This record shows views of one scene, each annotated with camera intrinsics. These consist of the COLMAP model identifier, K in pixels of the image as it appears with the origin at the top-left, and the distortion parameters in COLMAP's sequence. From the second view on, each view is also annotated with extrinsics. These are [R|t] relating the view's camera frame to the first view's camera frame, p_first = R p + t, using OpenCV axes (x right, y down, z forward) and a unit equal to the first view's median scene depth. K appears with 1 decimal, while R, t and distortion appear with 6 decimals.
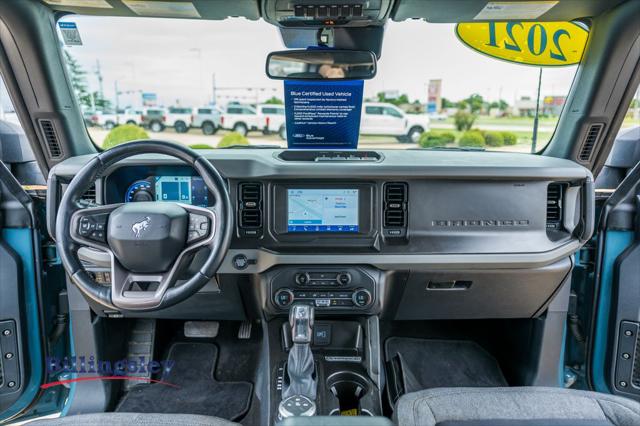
lens RADIAL K [[441.8, 0, 320.0], [0, 441.8, 213.0], [0, 0, 1]] dist [-0.004656, -0.002448]
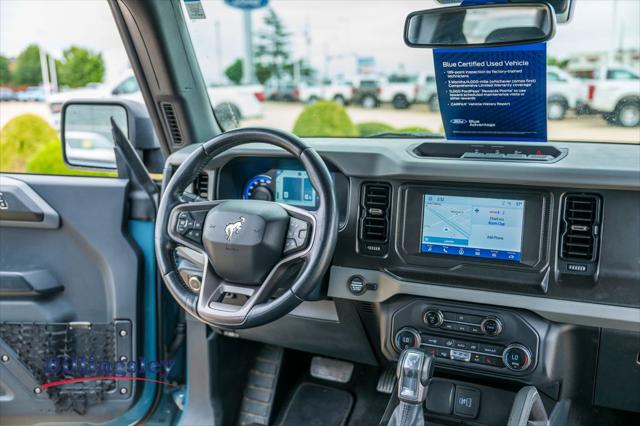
lens RADIAL K [[633.4, 0, 303.5], [0, 633.4, 208.4], [0, 0, 1]] dist [-0.002713, 0.002351]
pose [[0.898515, 0.064914, -0.434116, 0.206611], [-0.075771, 0.997095, -0.007730, -0.007200], [0.432353, 0.039839, 0.900824, -0.040227]]
